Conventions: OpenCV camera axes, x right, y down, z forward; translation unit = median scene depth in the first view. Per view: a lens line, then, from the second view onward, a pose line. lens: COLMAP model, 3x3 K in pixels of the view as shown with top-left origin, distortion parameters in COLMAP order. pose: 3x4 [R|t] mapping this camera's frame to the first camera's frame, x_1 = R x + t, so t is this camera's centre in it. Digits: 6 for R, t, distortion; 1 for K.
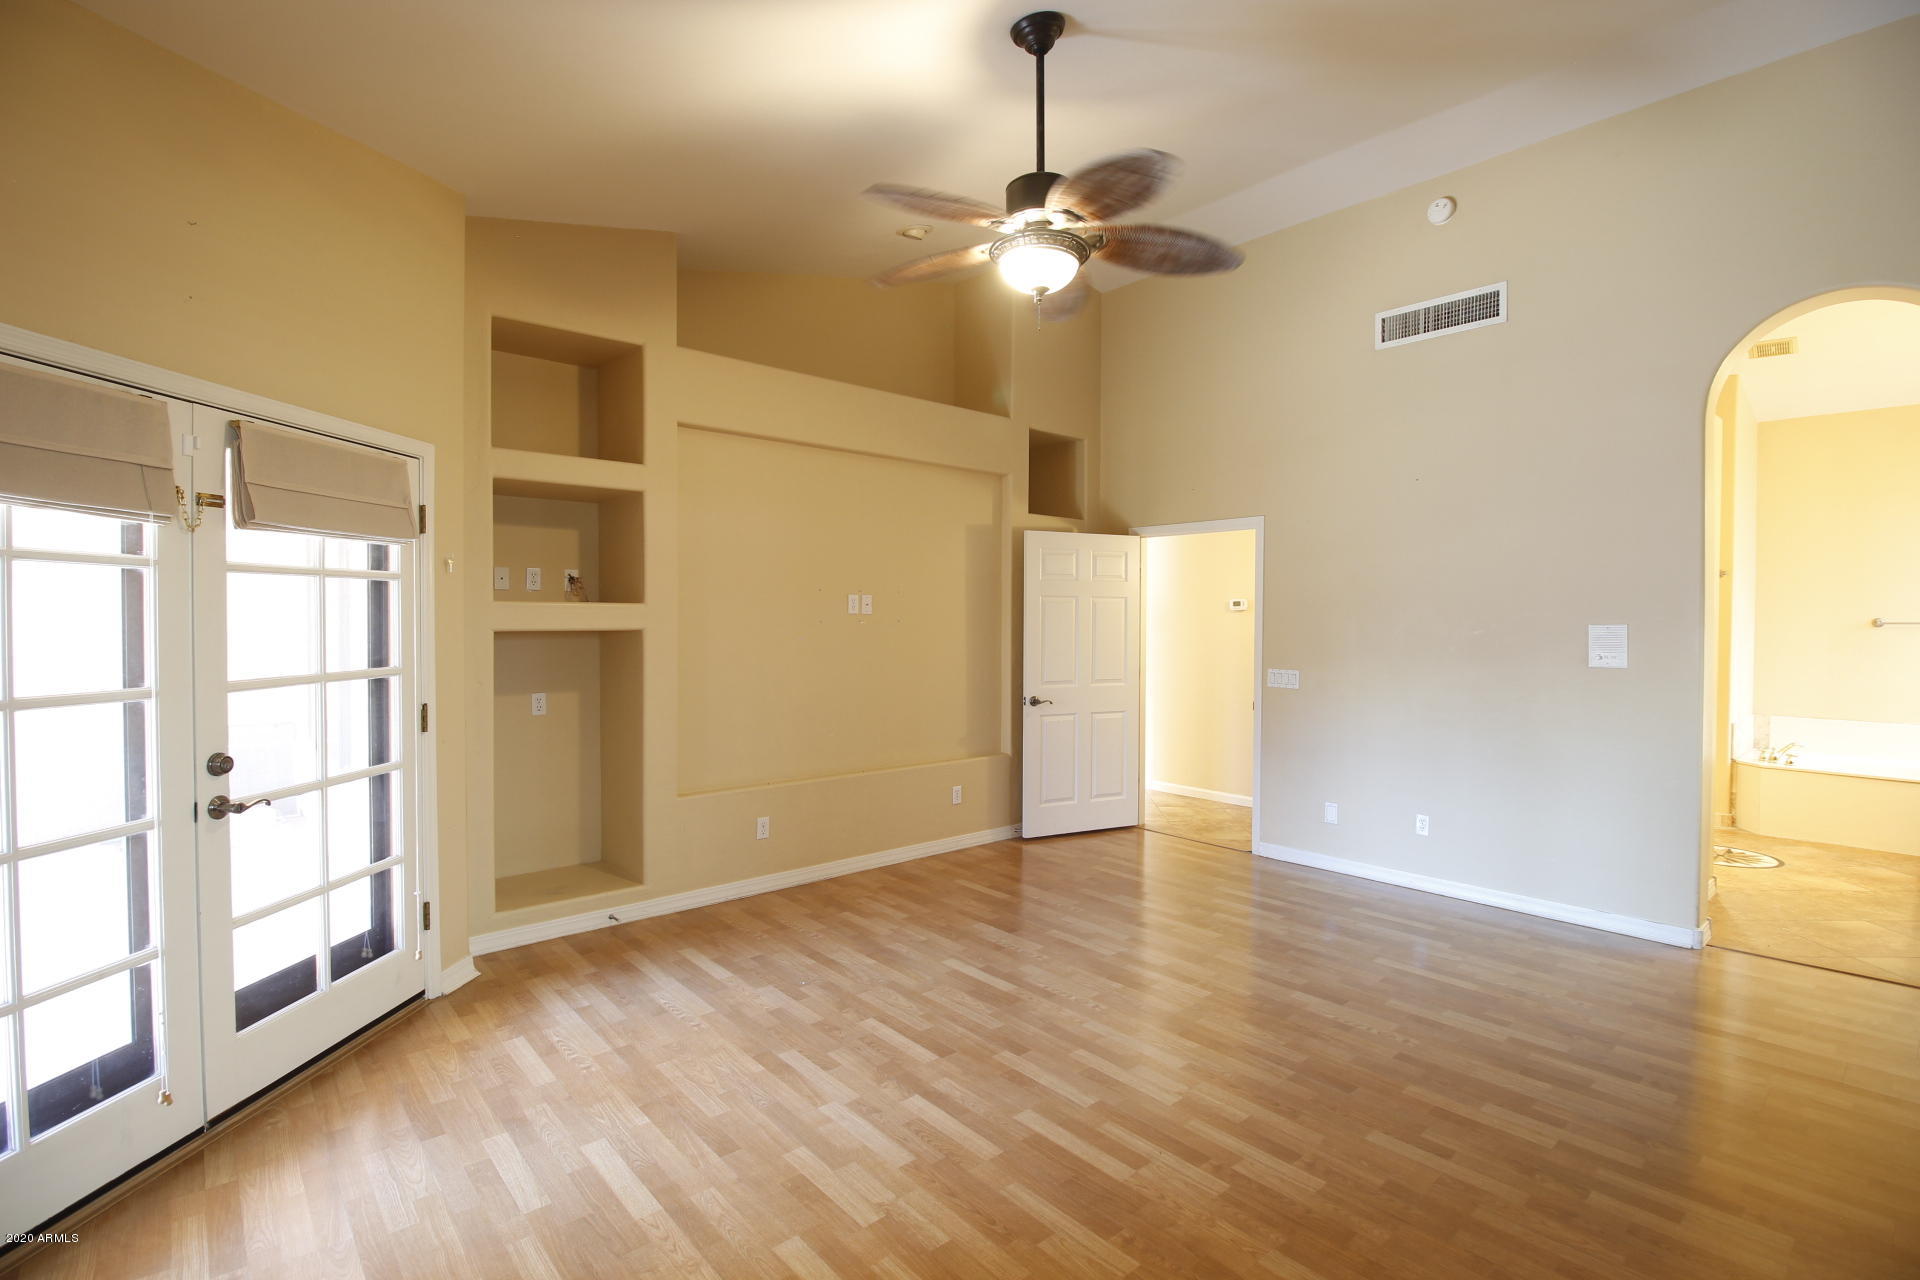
lens RADIAL K [[886.1, 0, 962.9], [0, 886.1, 635.3], [0, 0, 1]] dist [-0.005411, -0.000878]
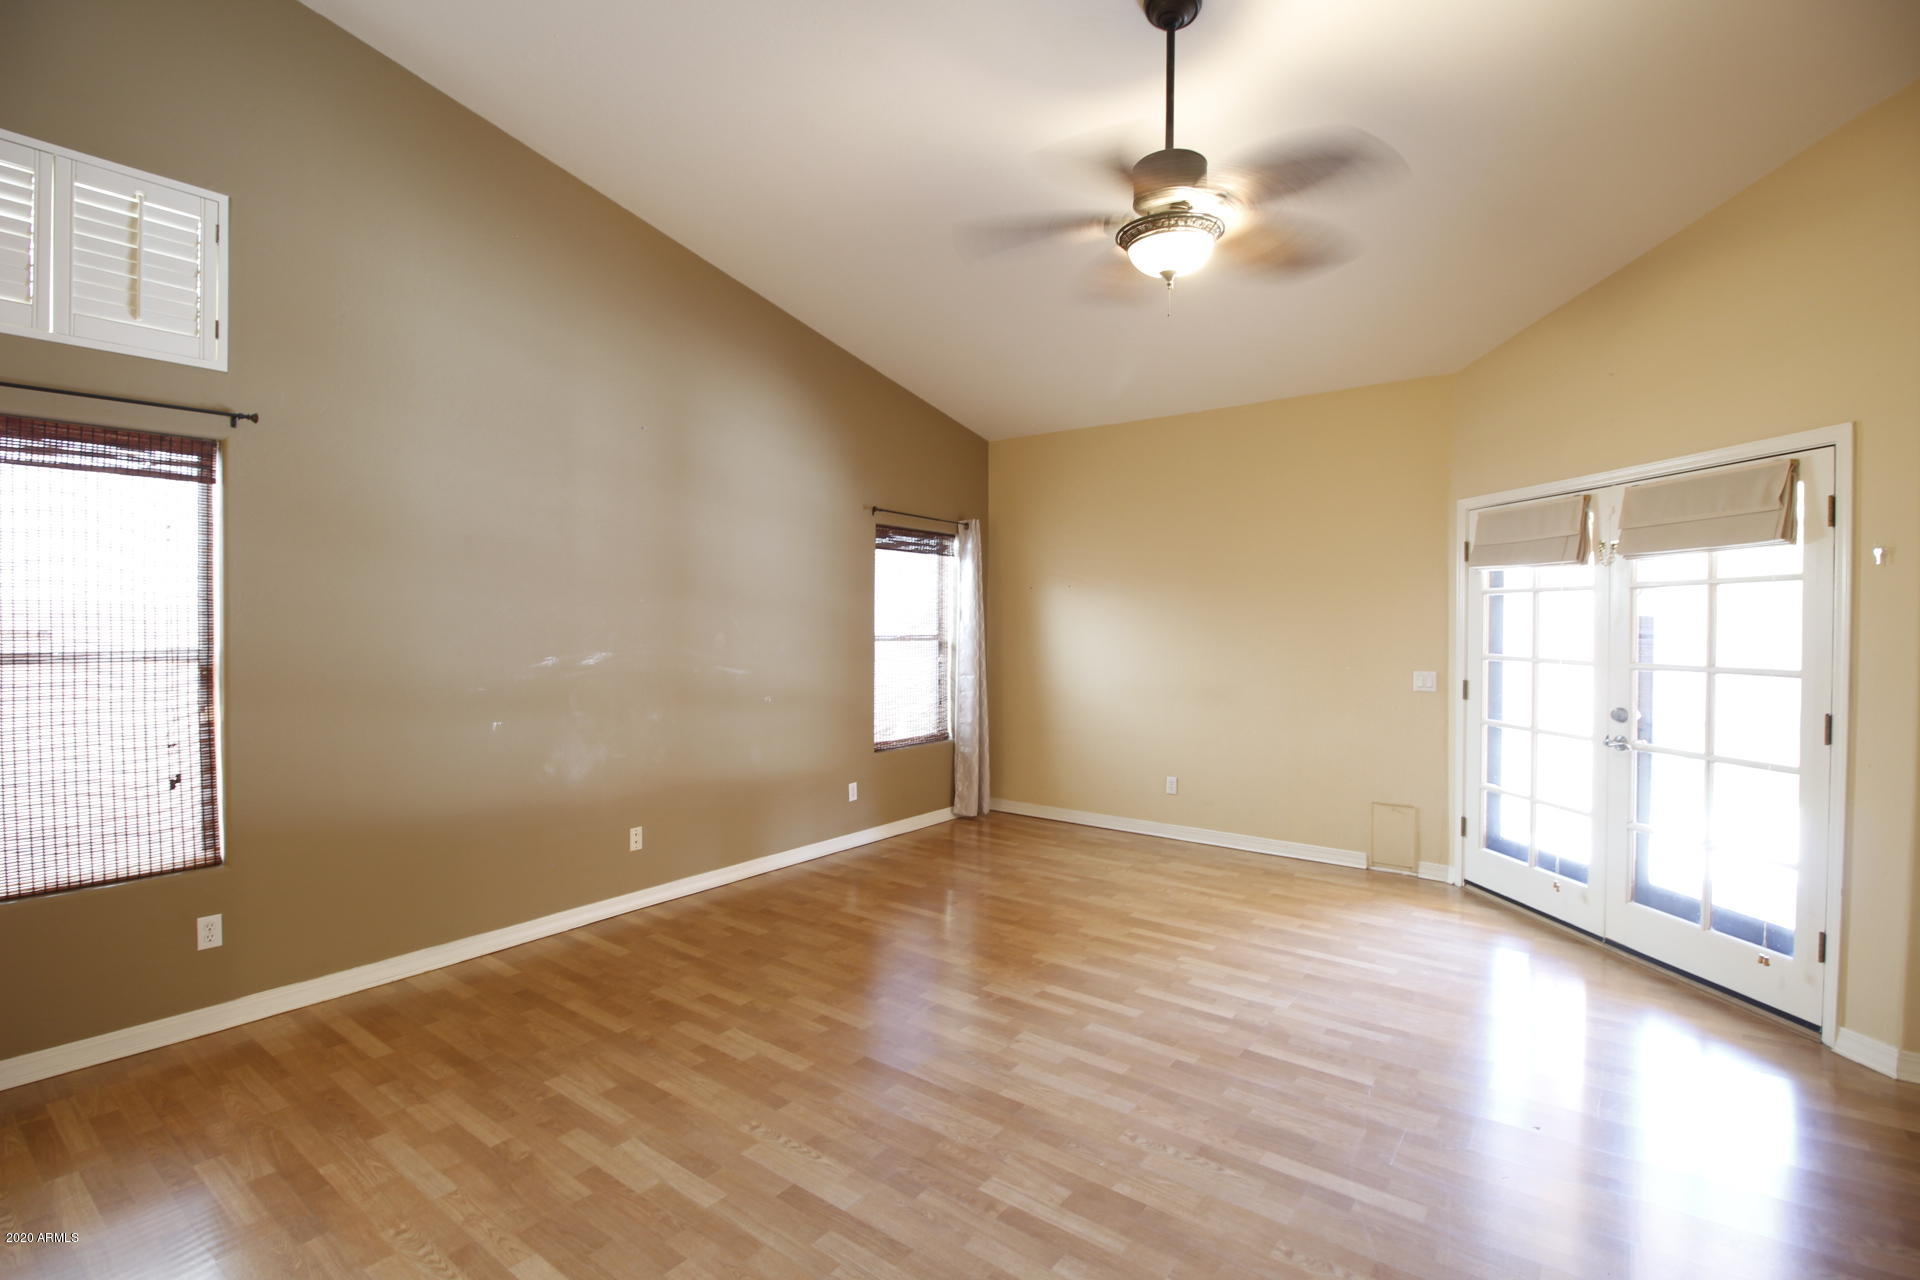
lens RADIAL K [[886.1, 0, 961.9], [0, 886.1, 630.5], [0, 0, 1]] dist [-0.005411, -0.000878]
pose [[-0.978298, -0.003759, -0.207169, 0.565151], [-0.010389, 0.999468, 0.030922, -0.034030], [0.206943, 0.032403, -0.977816, 2.131745]]
